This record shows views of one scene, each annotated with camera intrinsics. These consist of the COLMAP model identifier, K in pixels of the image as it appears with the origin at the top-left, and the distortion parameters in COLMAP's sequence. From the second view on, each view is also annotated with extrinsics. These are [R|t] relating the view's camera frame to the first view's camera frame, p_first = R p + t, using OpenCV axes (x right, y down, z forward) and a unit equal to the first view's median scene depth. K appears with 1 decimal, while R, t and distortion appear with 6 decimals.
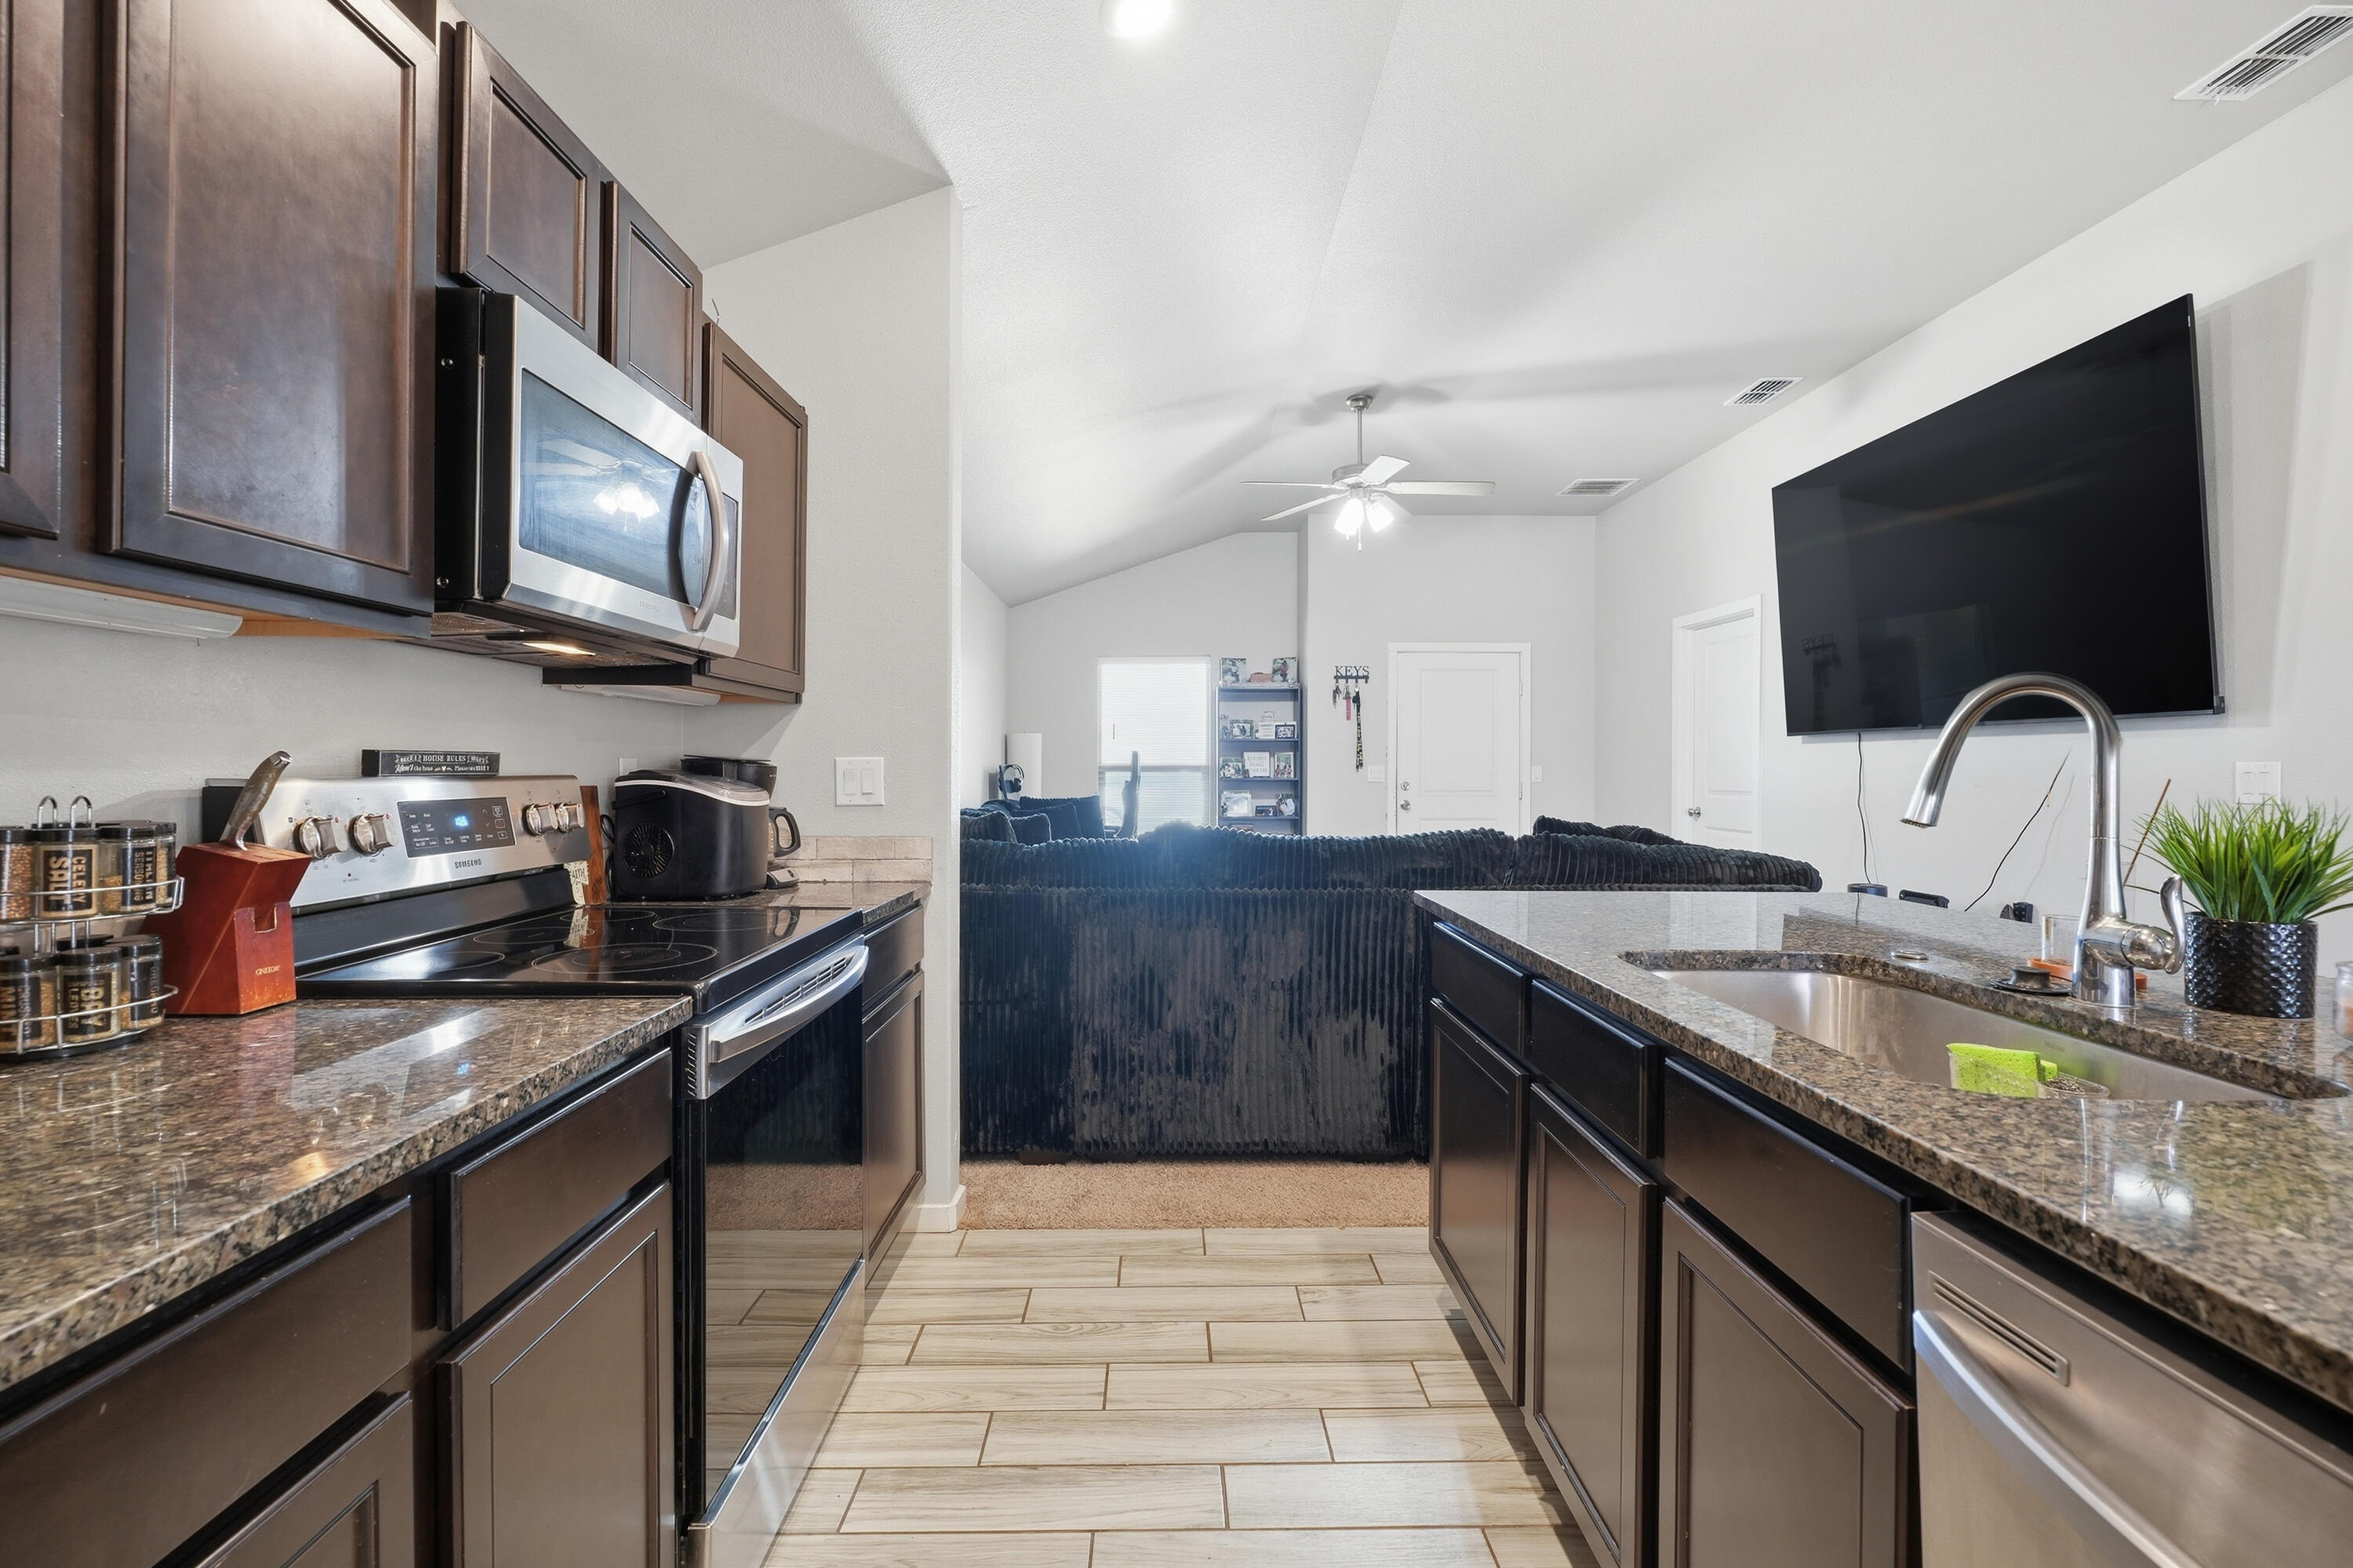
lens RADIAL K [[1060.3, 0, 1174.5], [0, 1060.3, 775.5], [0, 0, 1]] dist [0.000344, 0.000017]
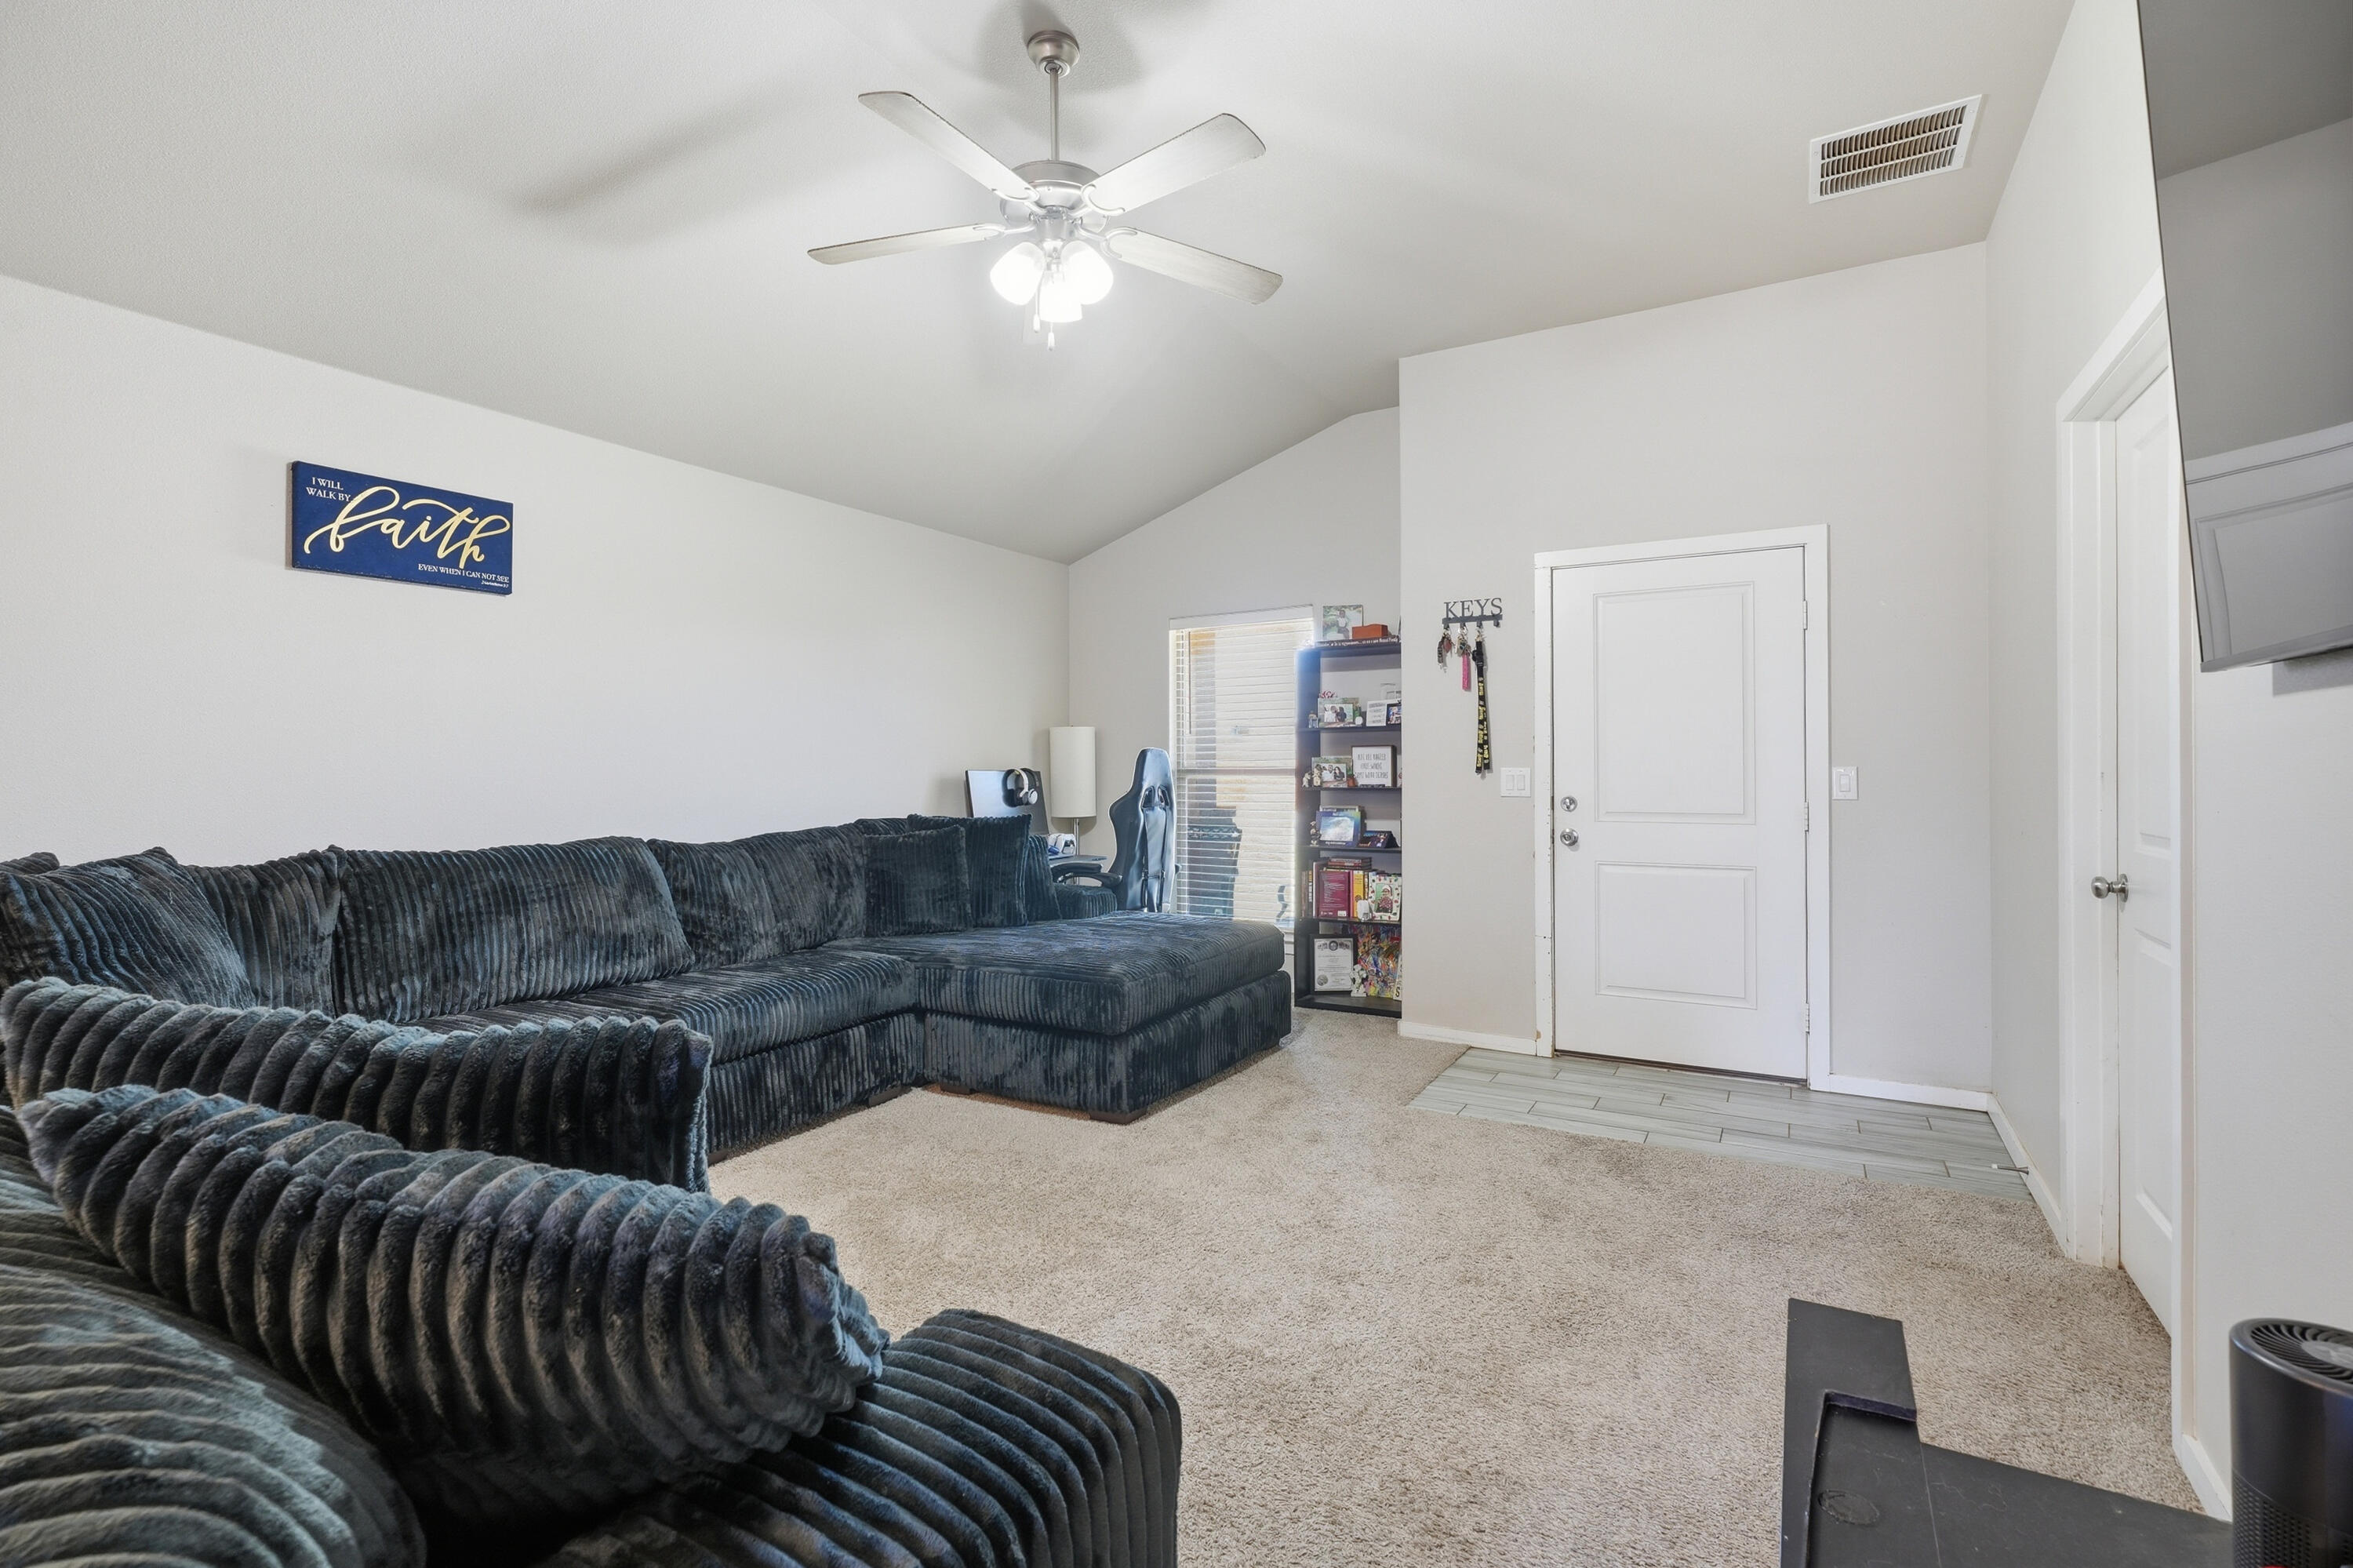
lens RADIAL K [[1060.3, 0, 1179.9], [0, 1060.3, 769.5], [0, 0, 1]] dist [0.000344, 0.000017]
pose [[0.858963, -0.002740, -0.512031, 0.329872], [0.000885, 0.999992, -0.003865, -0.006073], [0.512038, 0.002867, 0.858958, 0.408722]]
